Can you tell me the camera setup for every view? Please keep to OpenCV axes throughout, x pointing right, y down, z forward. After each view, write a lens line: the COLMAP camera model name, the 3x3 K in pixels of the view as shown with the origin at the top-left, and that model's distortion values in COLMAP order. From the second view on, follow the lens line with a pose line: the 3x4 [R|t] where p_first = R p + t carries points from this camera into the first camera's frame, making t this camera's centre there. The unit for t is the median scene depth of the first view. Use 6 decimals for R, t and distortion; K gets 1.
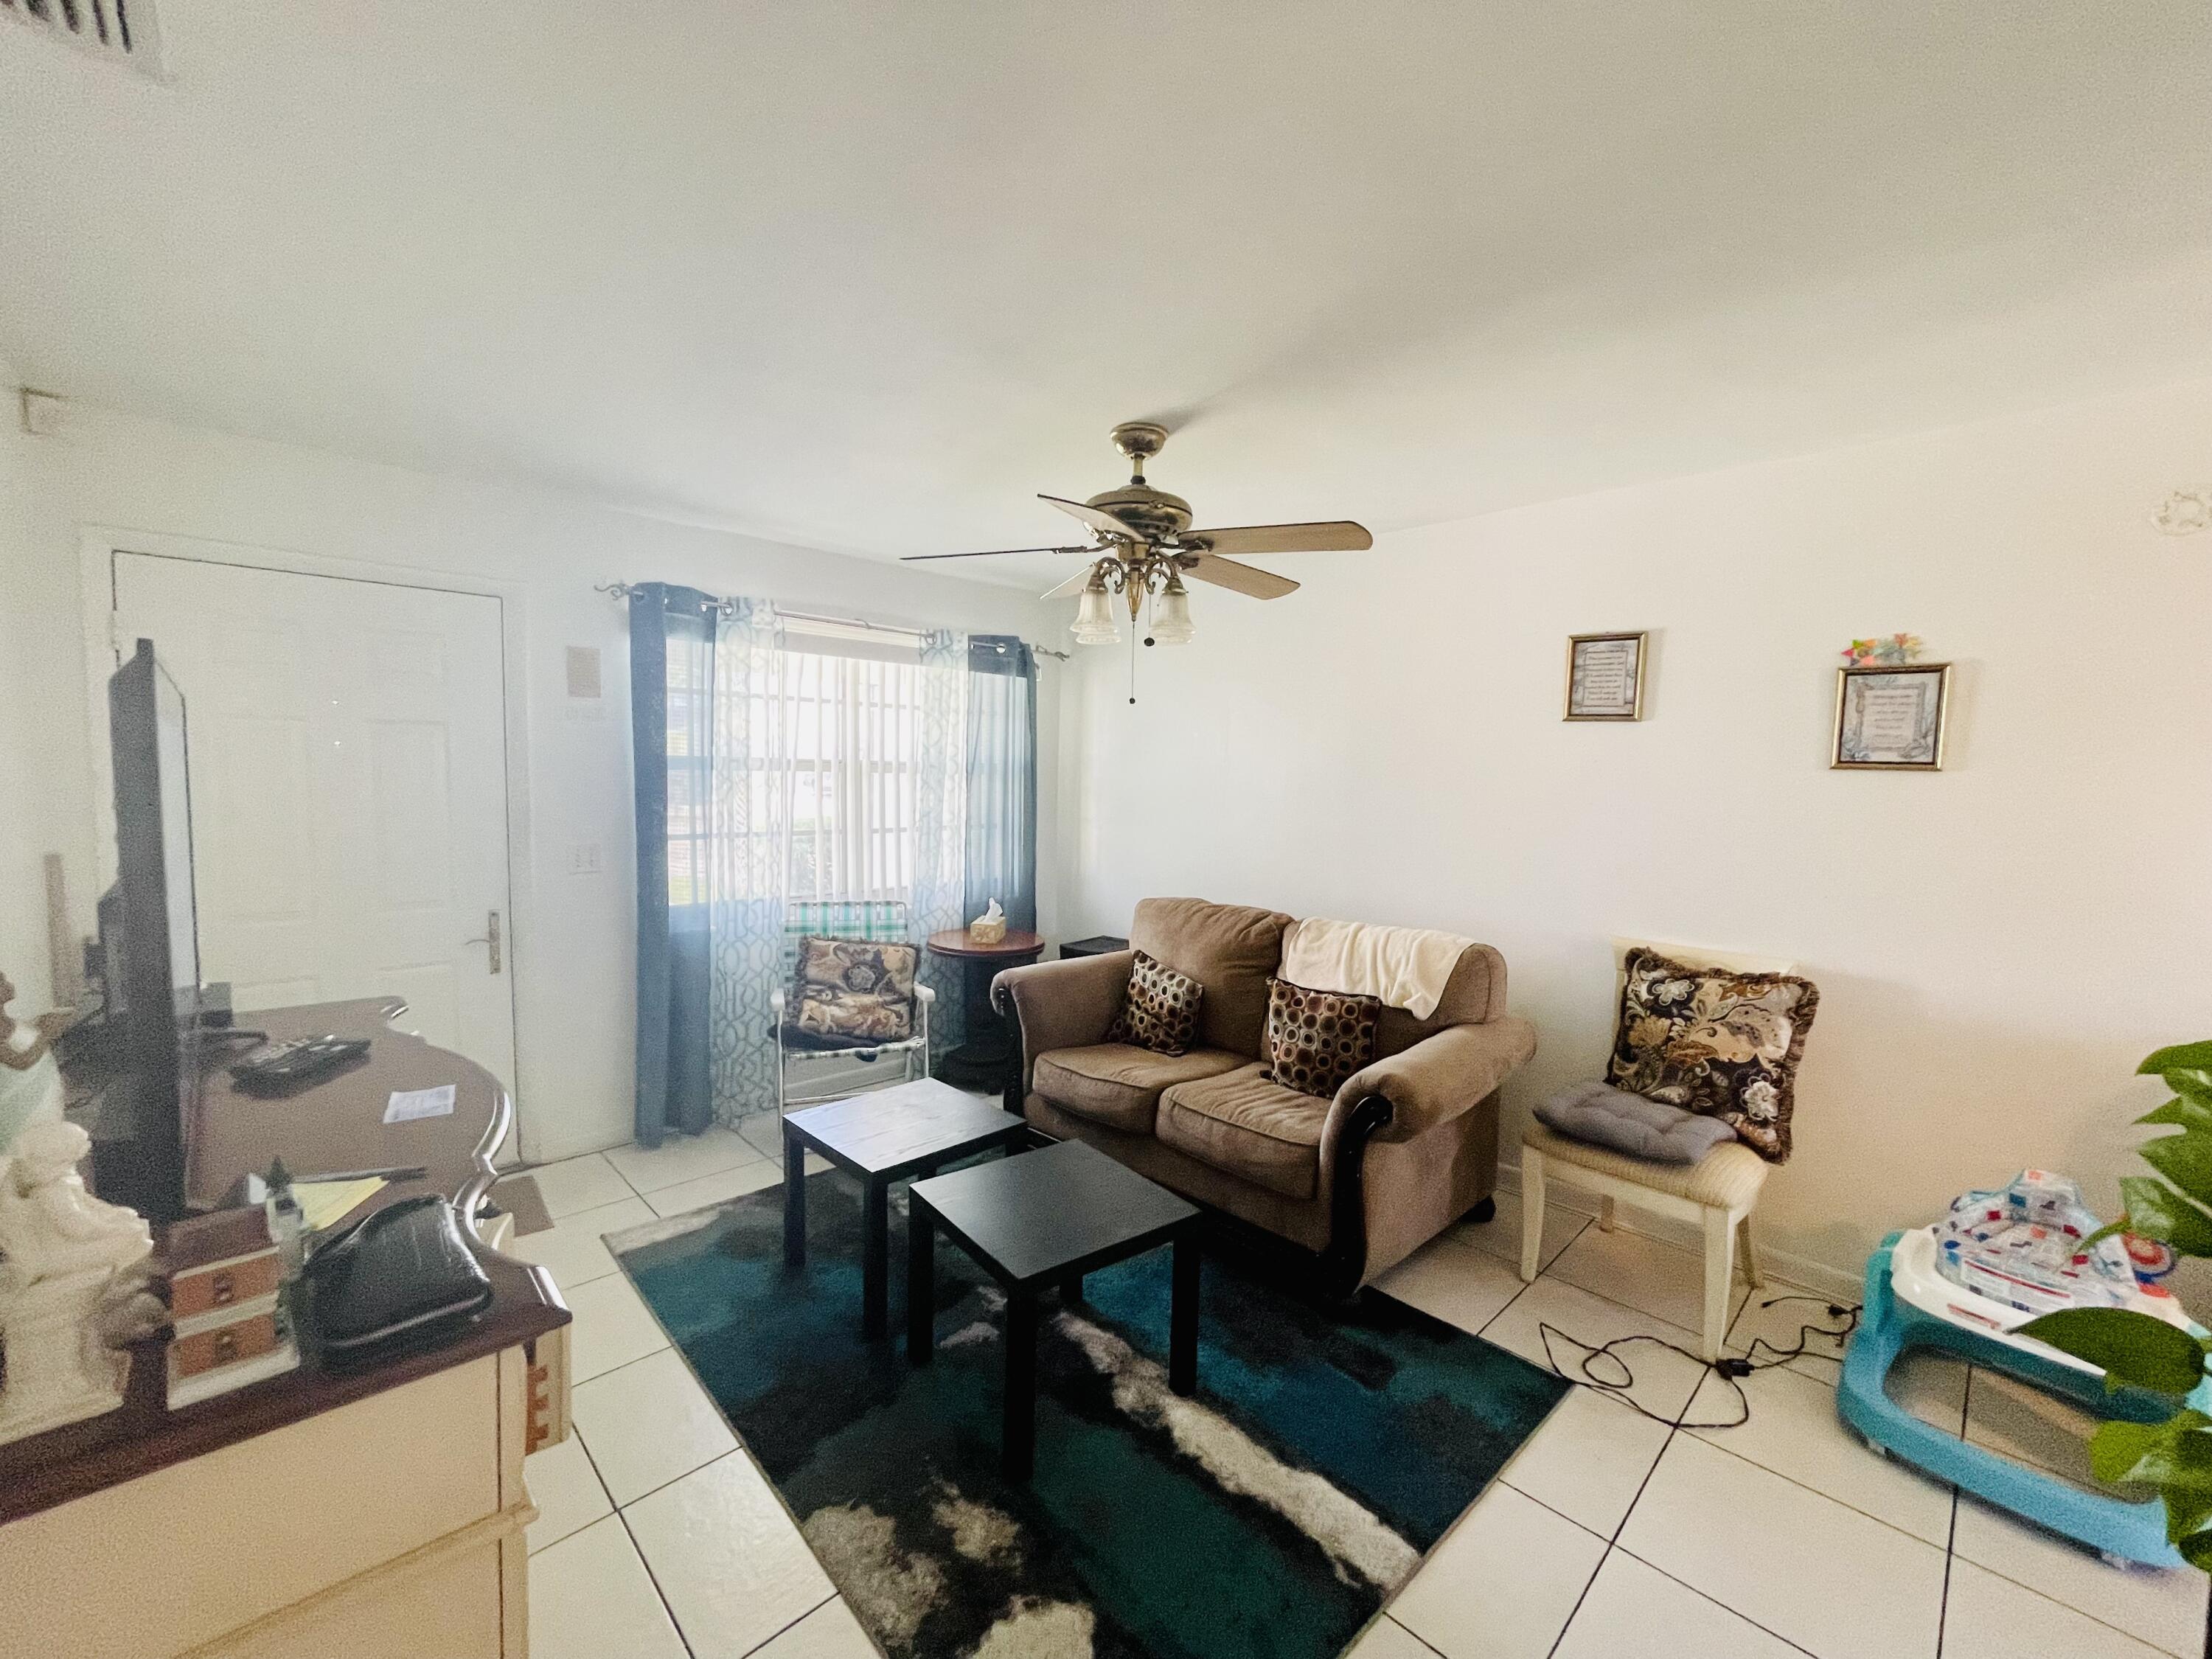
lens RADIAL K [[893.2, 0, 1095.5], [0, 893.2, 828.8], [0, 0, 1]] dist [-0.003079, -0.000639]
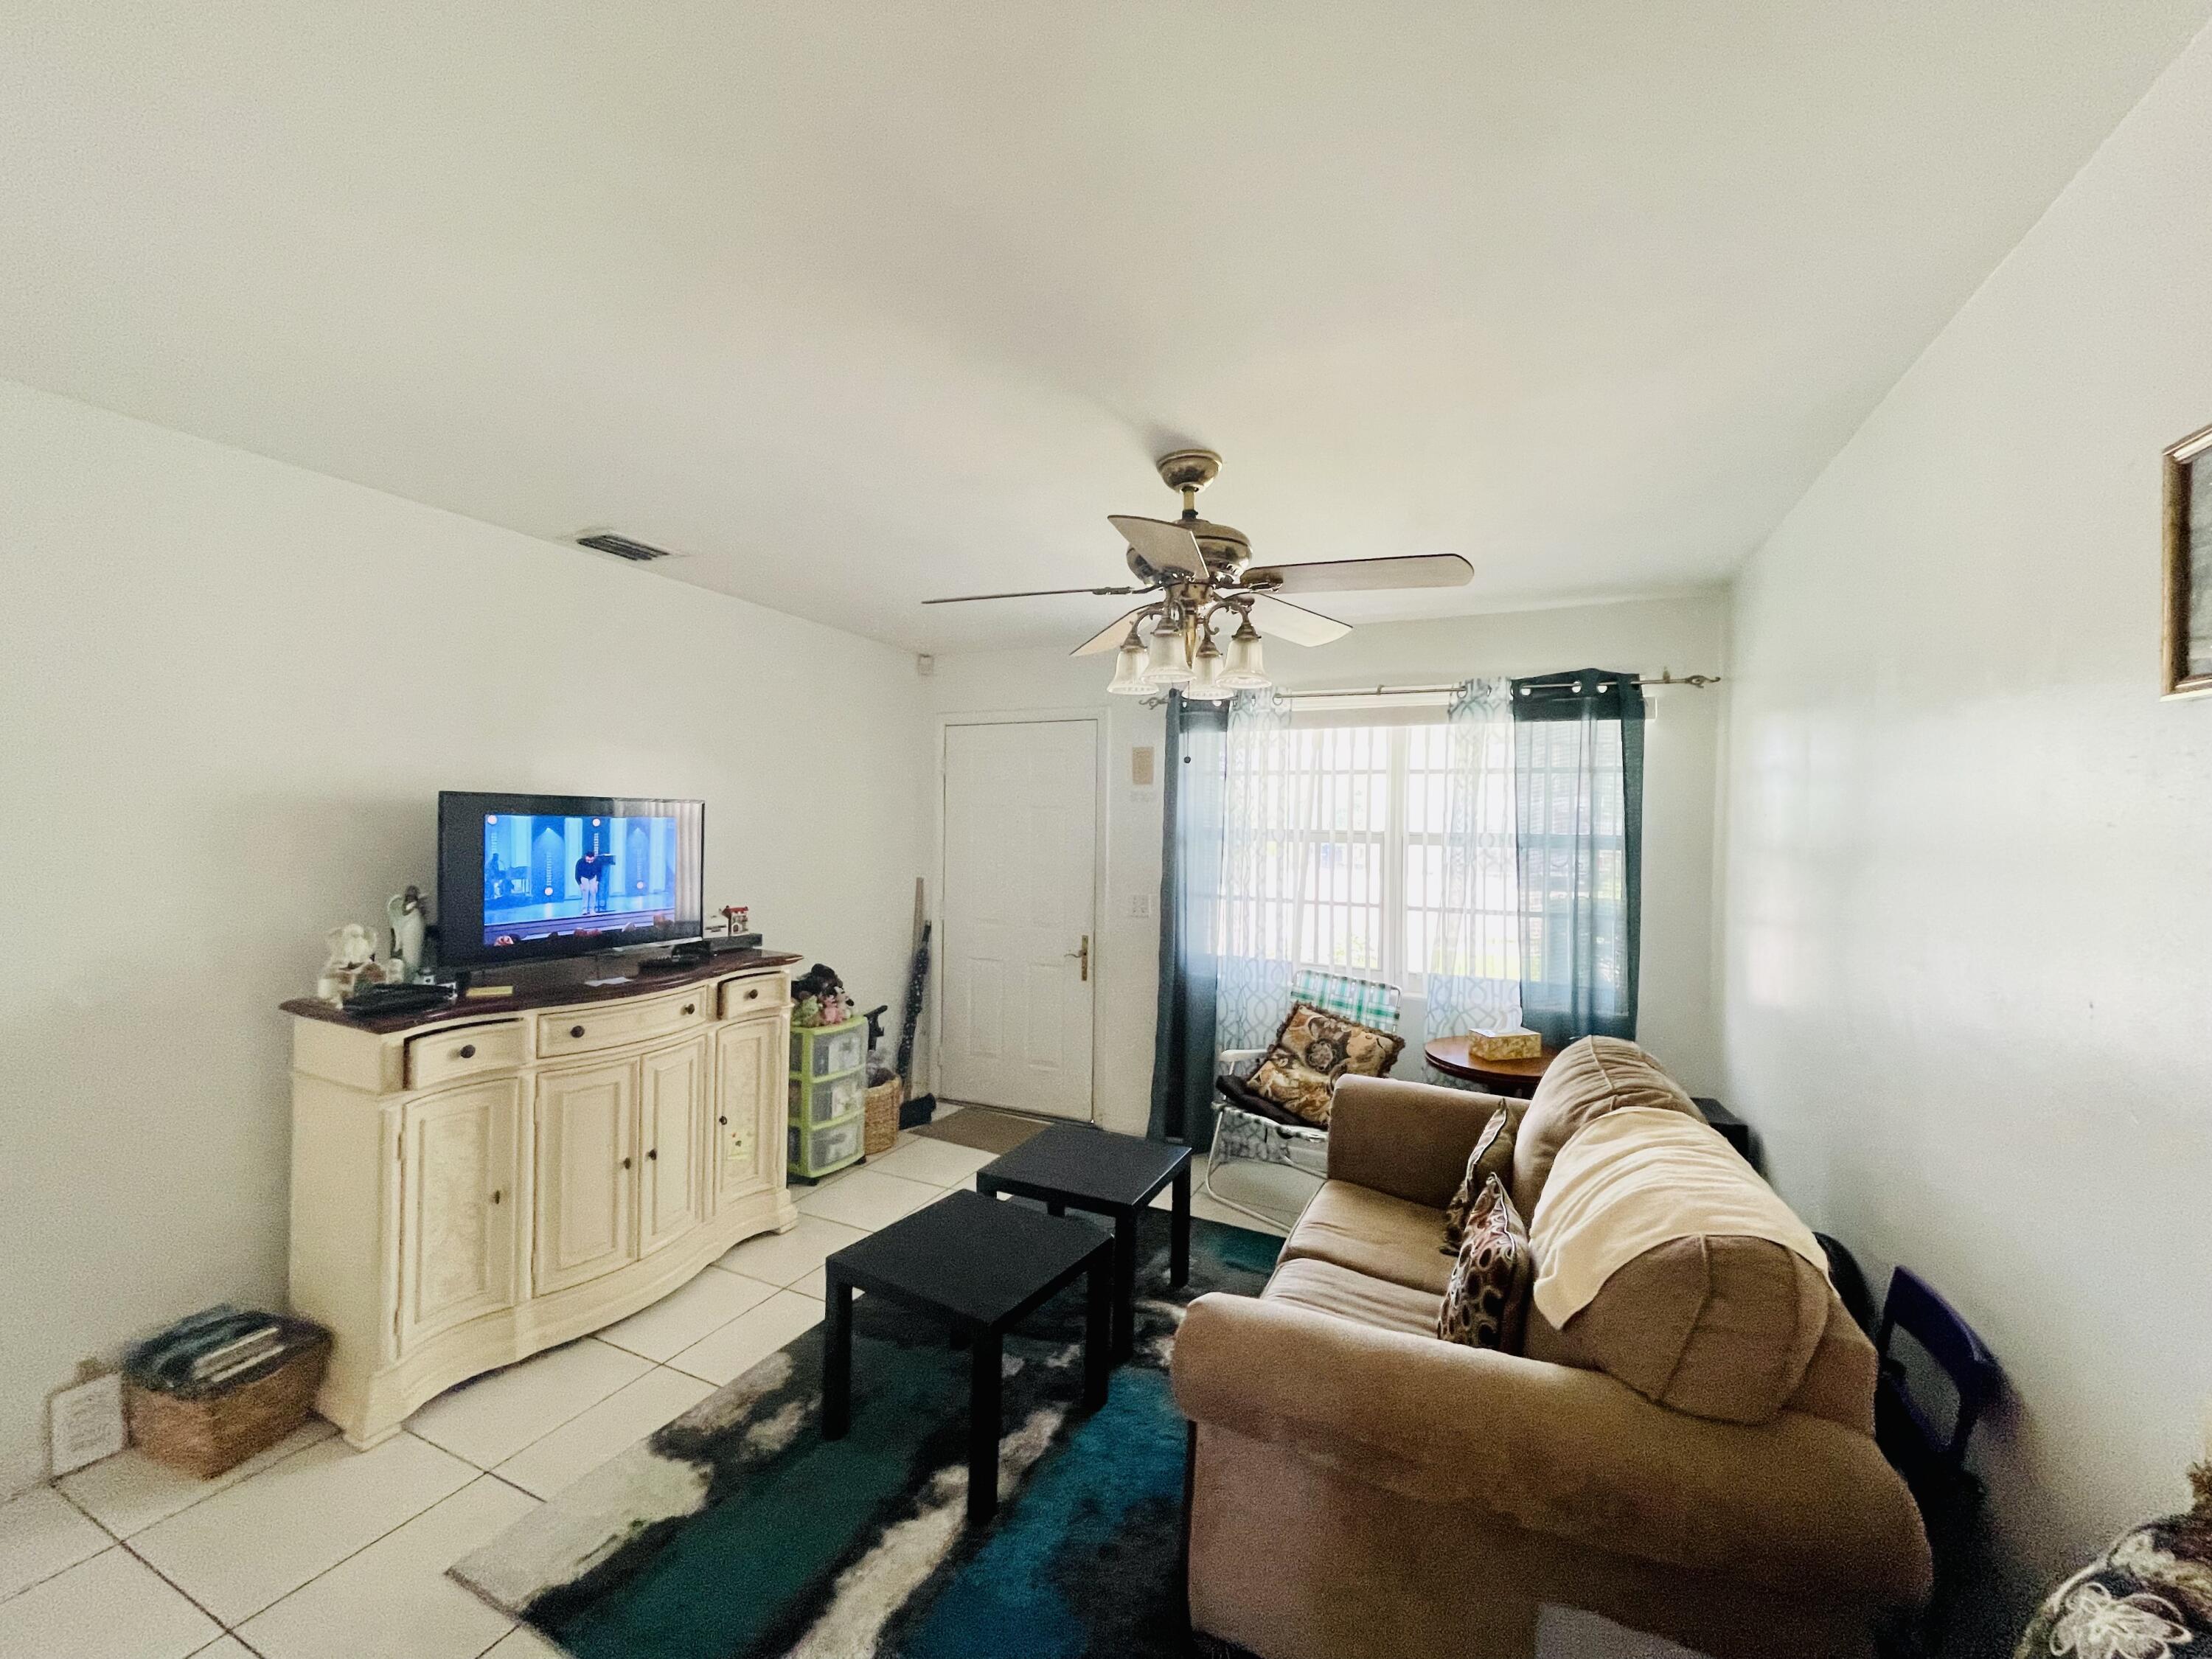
lens RADIAL K [[893.2, 0, 1098.4], [0, 893.2, 824.2], [0, 0, 1]] dist [-0.003079, -0.000639]
pose [[0.359304, -0.013408, -0.933124, 0.564414], [-0.073139, 0.996417, -0.042480, -0.024022], [0.930350, 0.083511, 0.357035, 0.414109]]
